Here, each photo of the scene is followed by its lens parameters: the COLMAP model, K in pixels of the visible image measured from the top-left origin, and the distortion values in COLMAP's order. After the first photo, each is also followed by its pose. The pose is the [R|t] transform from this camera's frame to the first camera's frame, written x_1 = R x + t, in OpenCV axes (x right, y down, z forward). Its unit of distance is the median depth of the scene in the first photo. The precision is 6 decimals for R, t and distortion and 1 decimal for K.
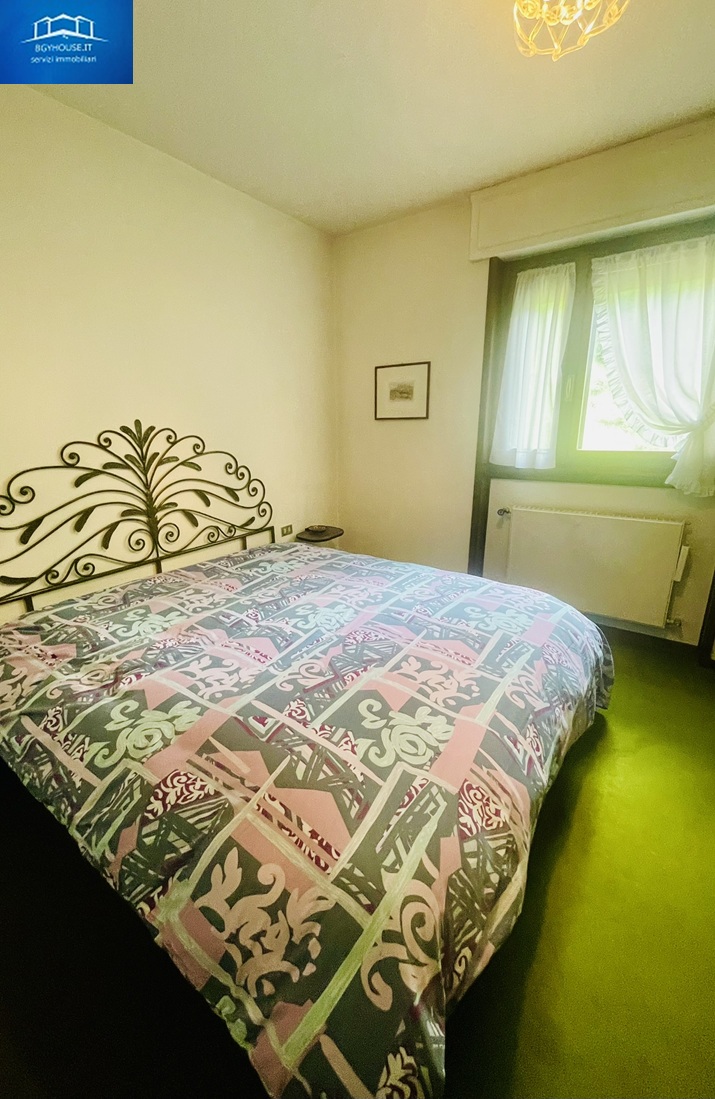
lens RADIAL K [[463.8, 0, 357.5], [0, 463.8, 549.5], [0, 0, 1]] dist [0.000853, -0.000065]
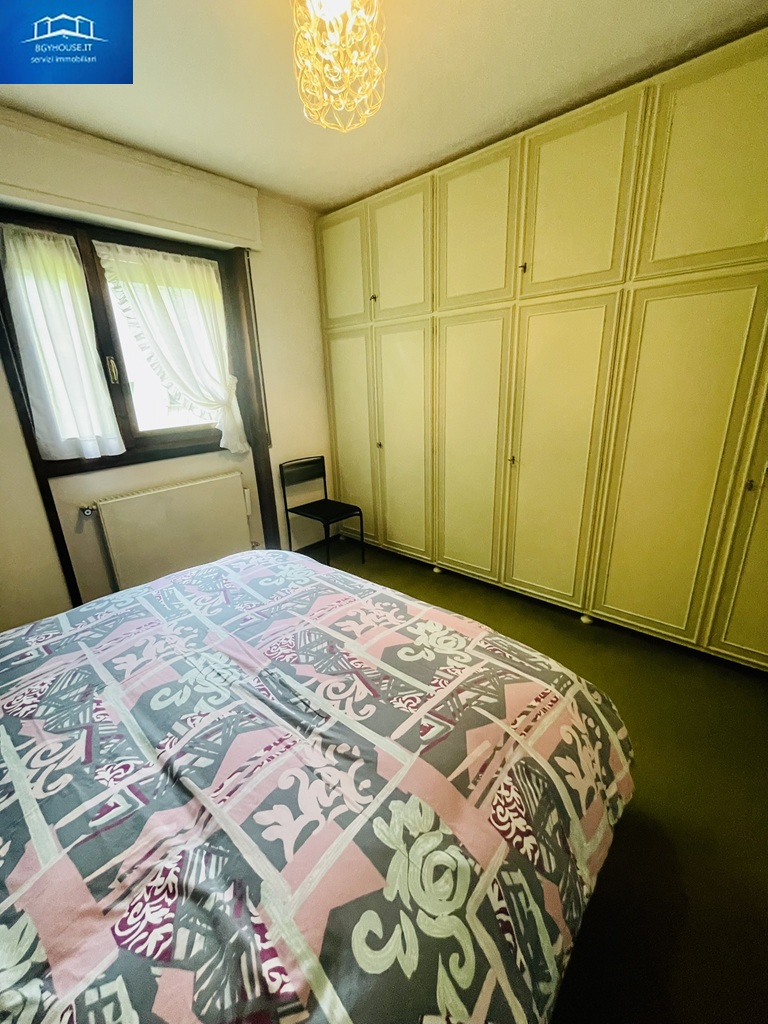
lens RADIAL K [[417.1, 0, 384.0], [0, 417.1, 512.0], [0, 0, 1]] dist [-0.001673, 0.000177]
pose [[0.092562, -0.290064, 0.952520, -0.918030], [0.298658, 0.920668, 0.251342, -0.273602], [-0.949861, 0.261213, 0.171849, 0.858477]]
